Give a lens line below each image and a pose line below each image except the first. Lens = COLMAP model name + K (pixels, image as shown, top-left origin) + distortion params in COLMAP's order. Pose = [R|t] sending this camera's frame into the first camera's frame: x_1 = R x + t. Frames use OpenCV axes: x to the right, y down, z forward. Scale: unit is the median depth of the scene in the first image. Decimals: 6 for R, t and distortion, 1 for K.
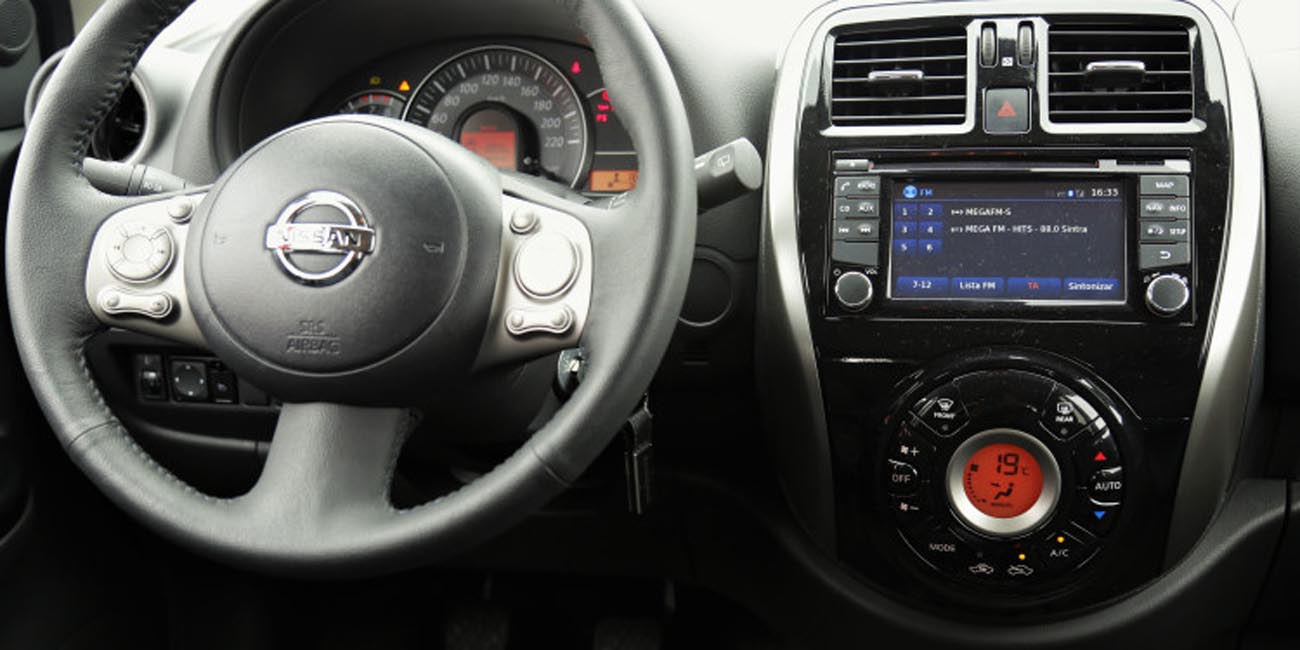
lens RADIAL K [[1677.4, 0, 631.2], [0, 1677.4, 334.1], [0, 0, 1]] dist [0.072444, 0.000000]
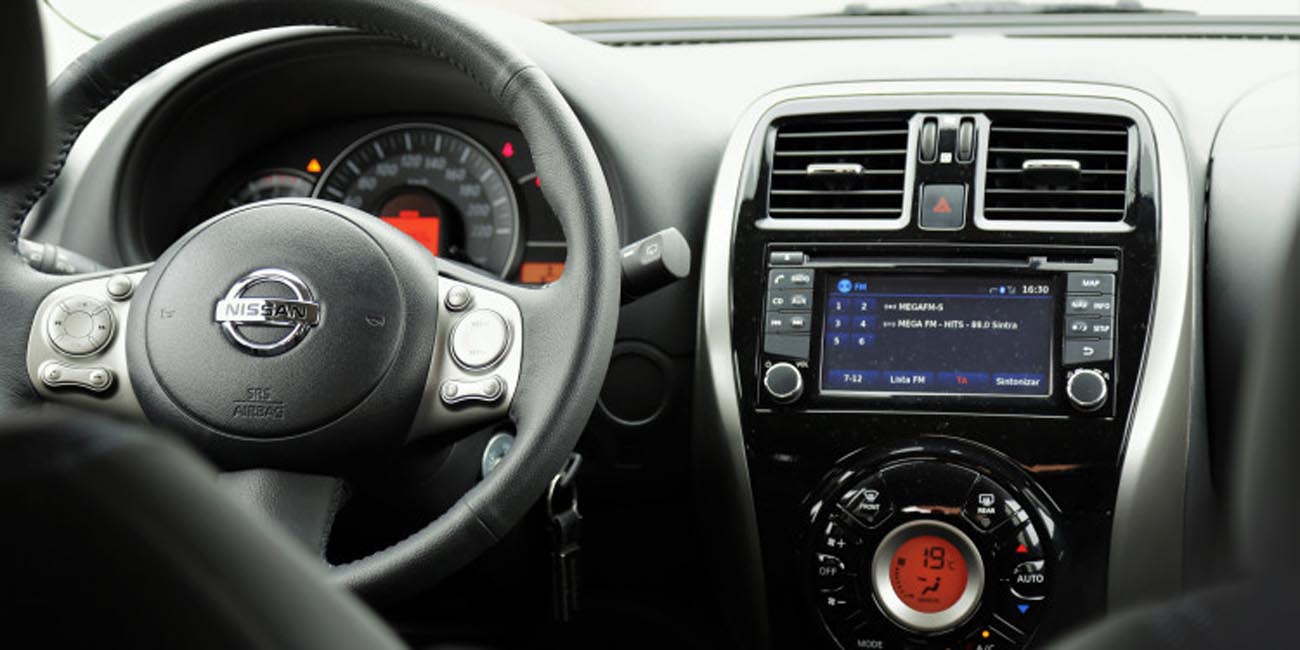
lens RADIAL K [[3938.0, 0, 638.5], [0, 3938.0, 316.0], [0, 0, 1]] dist [0.600213, 0.000000]
pose [[0.999814, 0.018151, 0.006588, 0.030136], [-0.017401, 0.994828, -0.100070, 0.169803], [-0.008370, 0.099936, 0.994959, -1.325121]]
